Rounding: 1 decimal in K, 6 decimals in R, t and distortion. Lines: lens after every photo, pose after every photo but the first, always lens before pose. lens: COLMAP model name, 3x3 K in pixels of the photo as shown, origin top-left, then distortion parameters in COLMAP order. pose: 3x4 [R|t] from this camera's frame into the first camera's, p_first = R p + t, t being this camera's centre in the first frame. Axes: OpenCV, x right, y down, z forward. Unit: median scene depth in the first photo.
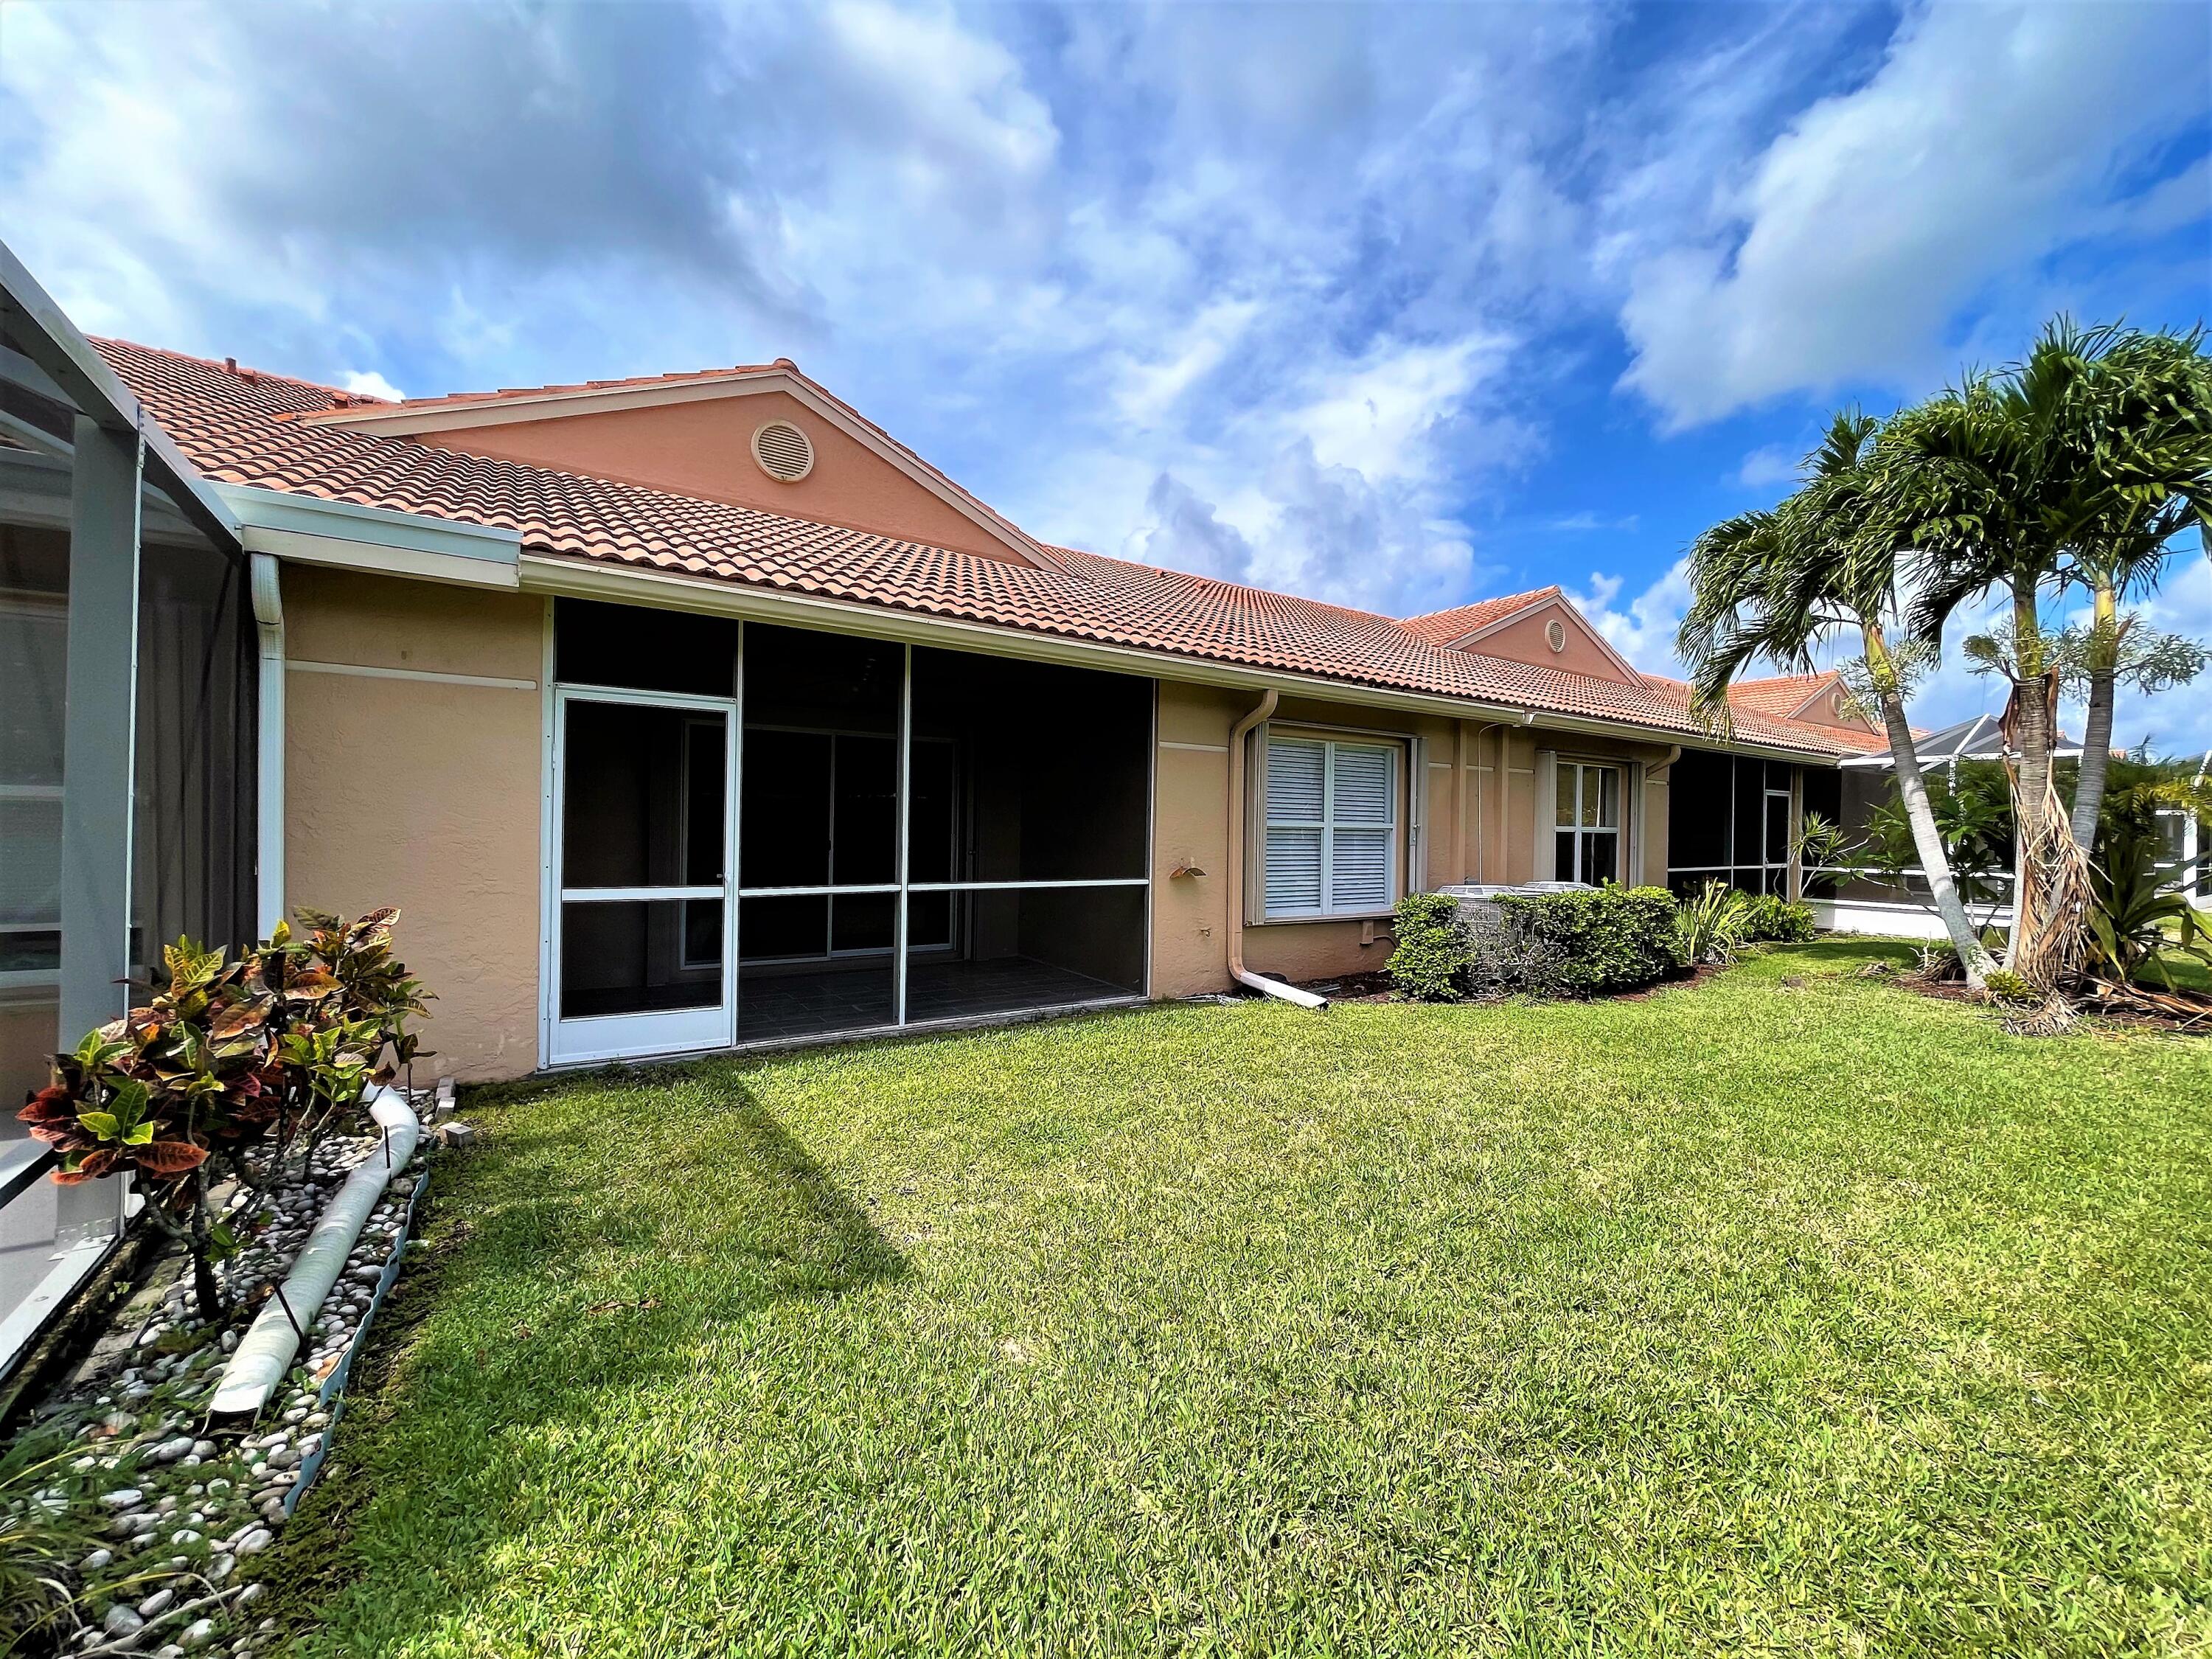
lens RADIAL K [[903.7, 0, 1084.0], [0, 903.7, 826.2], [0, 0, 1]] dist [-0.017785, -0.000114]
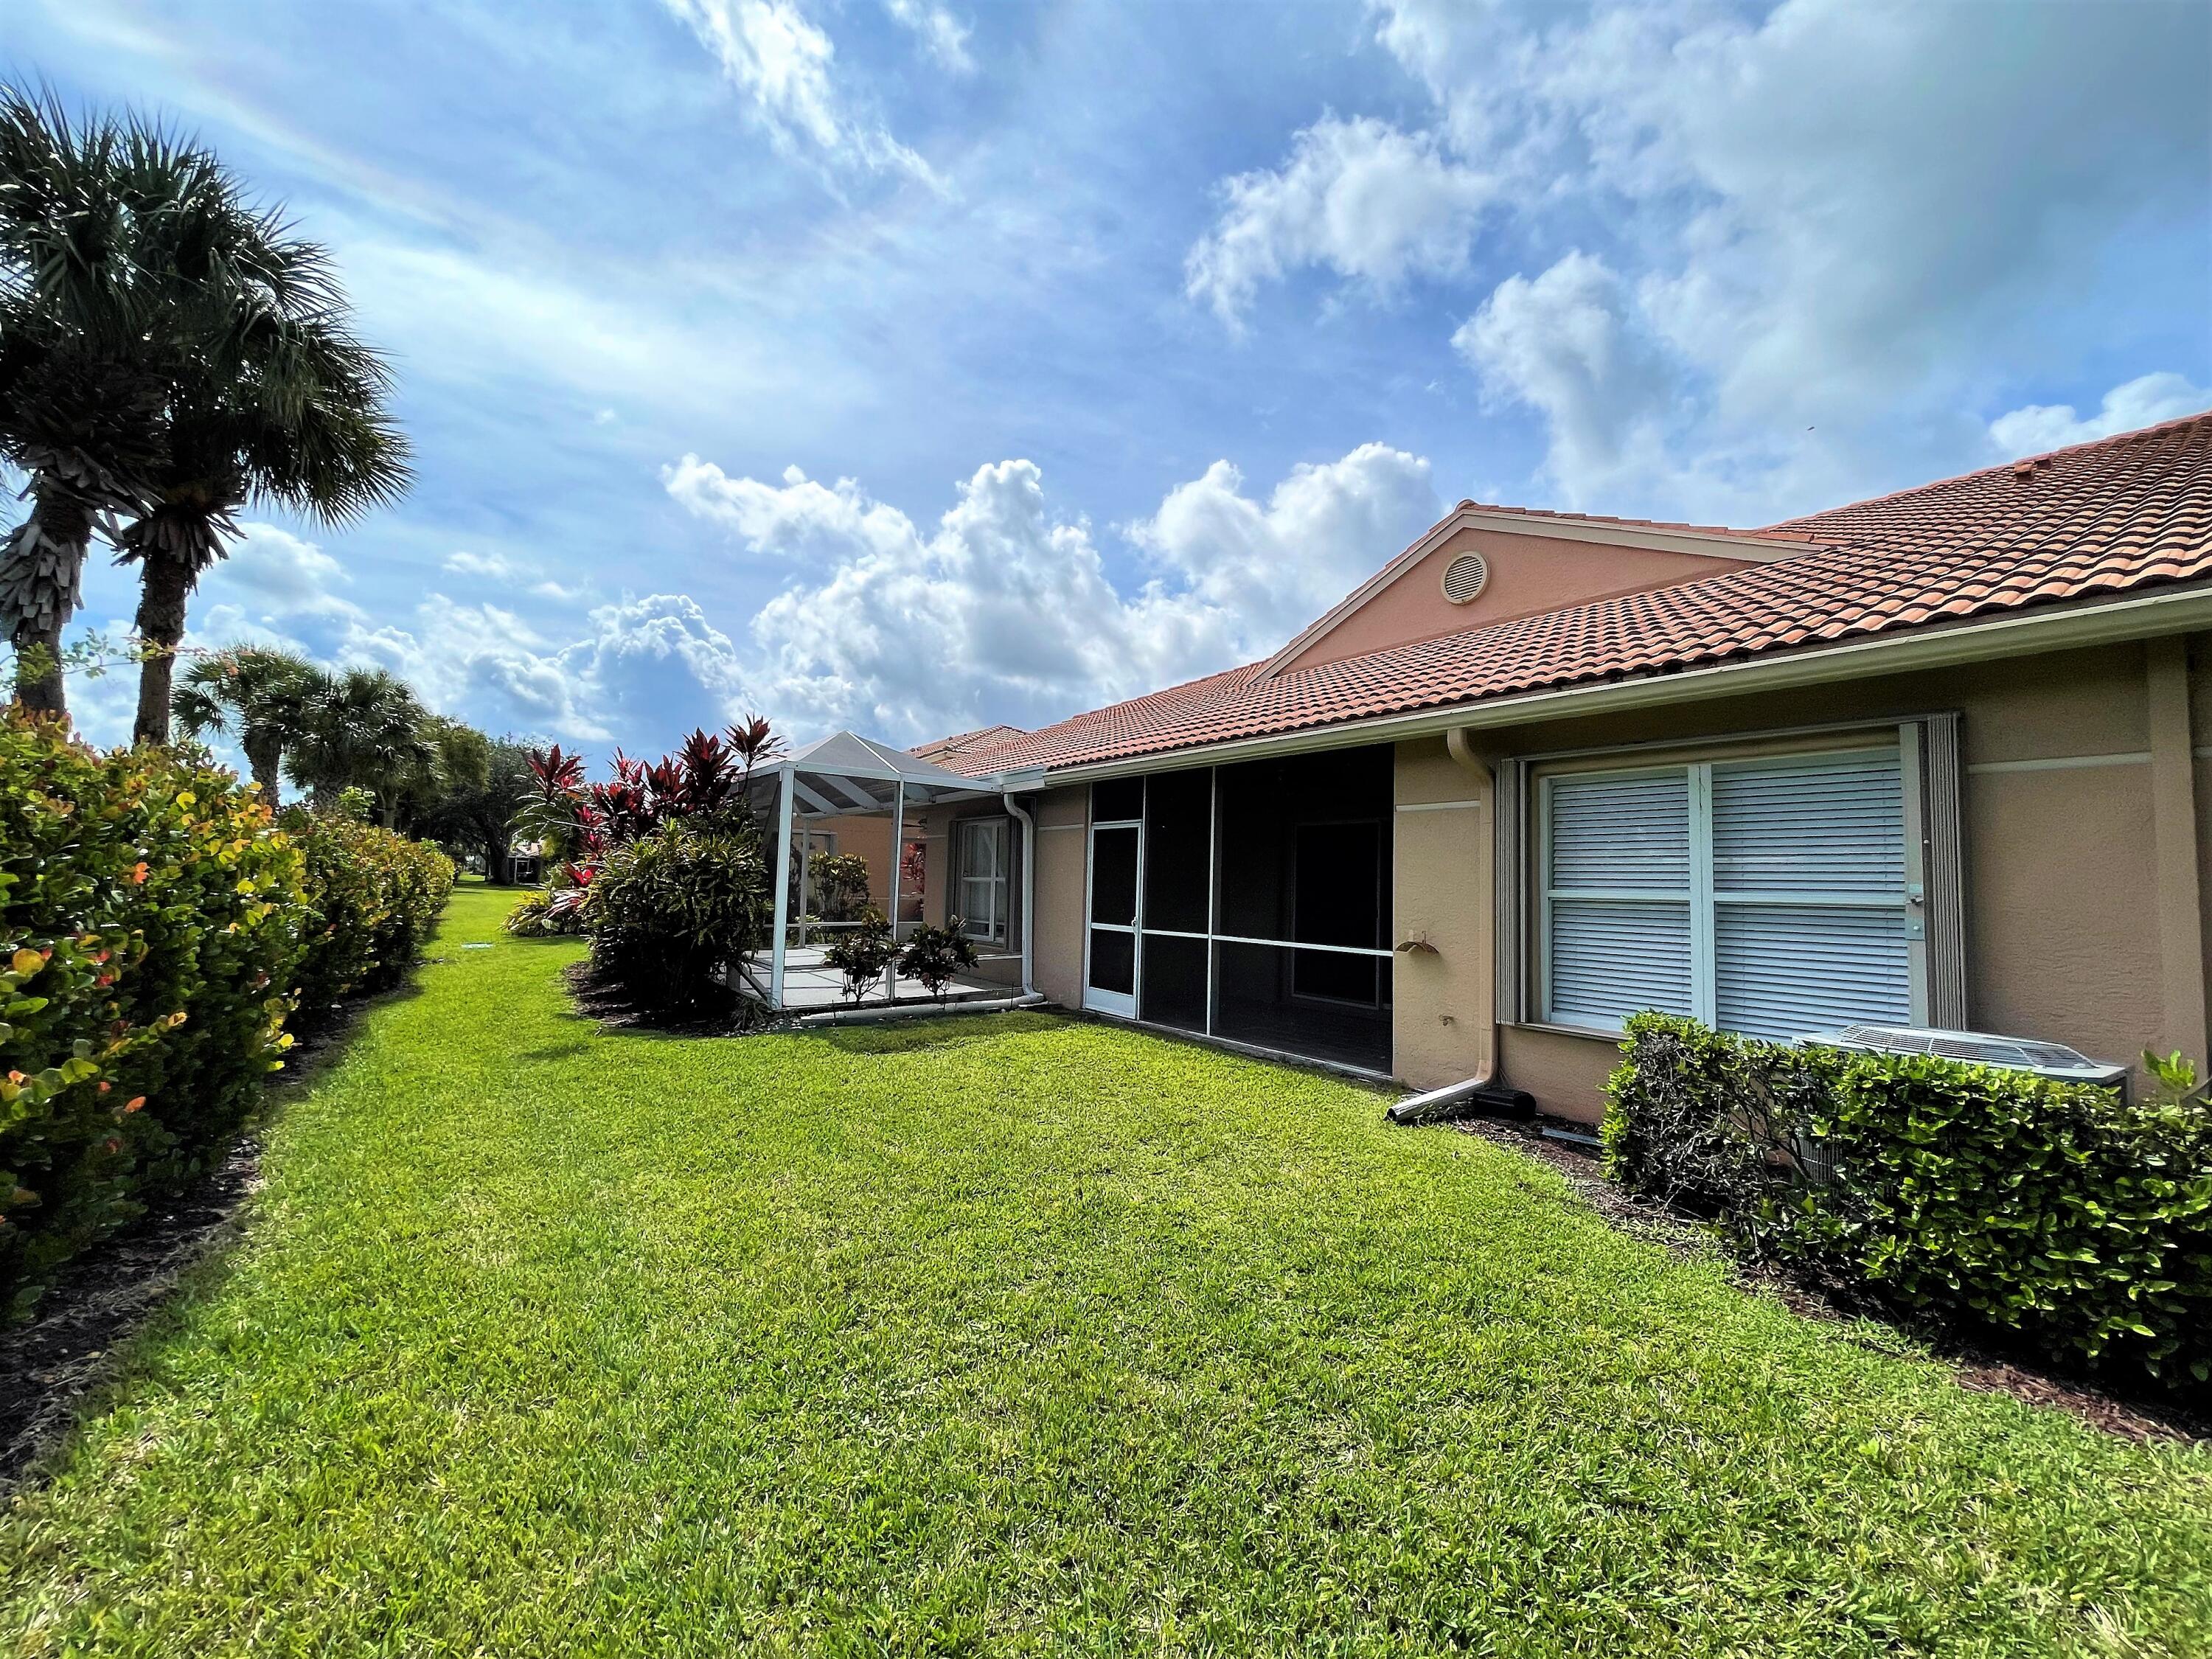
lens RADIAL K [[903.7, 0, 1084.0], [0, 903.7, 826.2], [0, 0, 1]] dist [-0.017785, -0.000114]
pose [[-0.004954, -0.089786, -0.995949, 1.146432], [-0.038713, 0.995232, -0.089528, 0.028067], [0.999238, 0.038113, -0.008406, 0.758154]]
